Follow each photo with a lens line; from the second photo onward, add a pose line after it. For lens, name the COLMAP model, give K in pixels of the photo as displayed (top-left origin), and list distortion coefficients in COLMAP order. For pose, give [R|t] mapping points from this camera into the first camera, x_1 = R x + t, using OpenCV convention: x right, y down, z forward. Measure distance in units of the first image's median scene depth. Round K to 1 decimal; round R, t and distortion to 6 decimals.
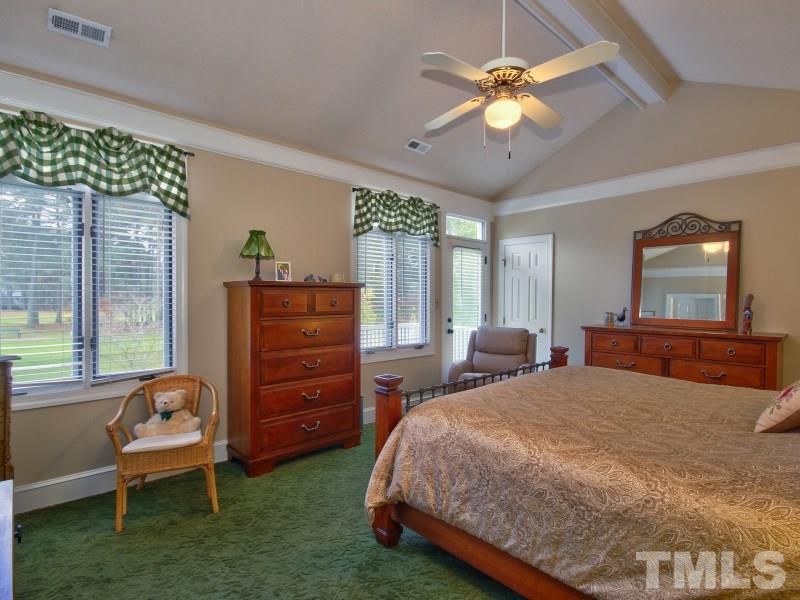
lens RADIAL K [[415.6, 0, 397.0], [0, 415.6, 302.1], [0, 0, 1]] dist [-0.002988, -0.000475]
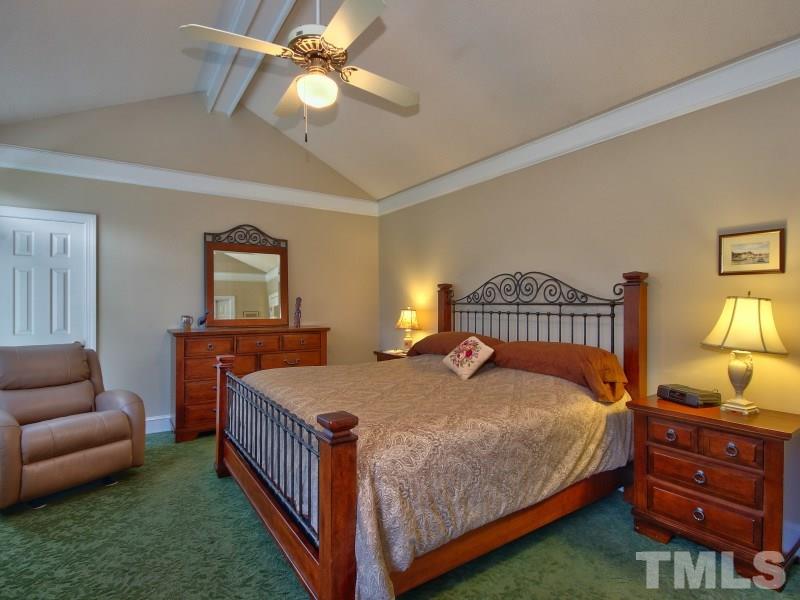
lens RADIAL K [[415.6, 0, 397.0], [0, 415.6, 302.1], [0, 0, 1]] dist [-0.002988, -0.000475]
pose [[0.145255, -0.001849, 0.989393, -0.392416], [0.007464, 0.999972, 0.000773, -0.002574], [-0.989366, 0.007273, 0.145265, 0.469601]]
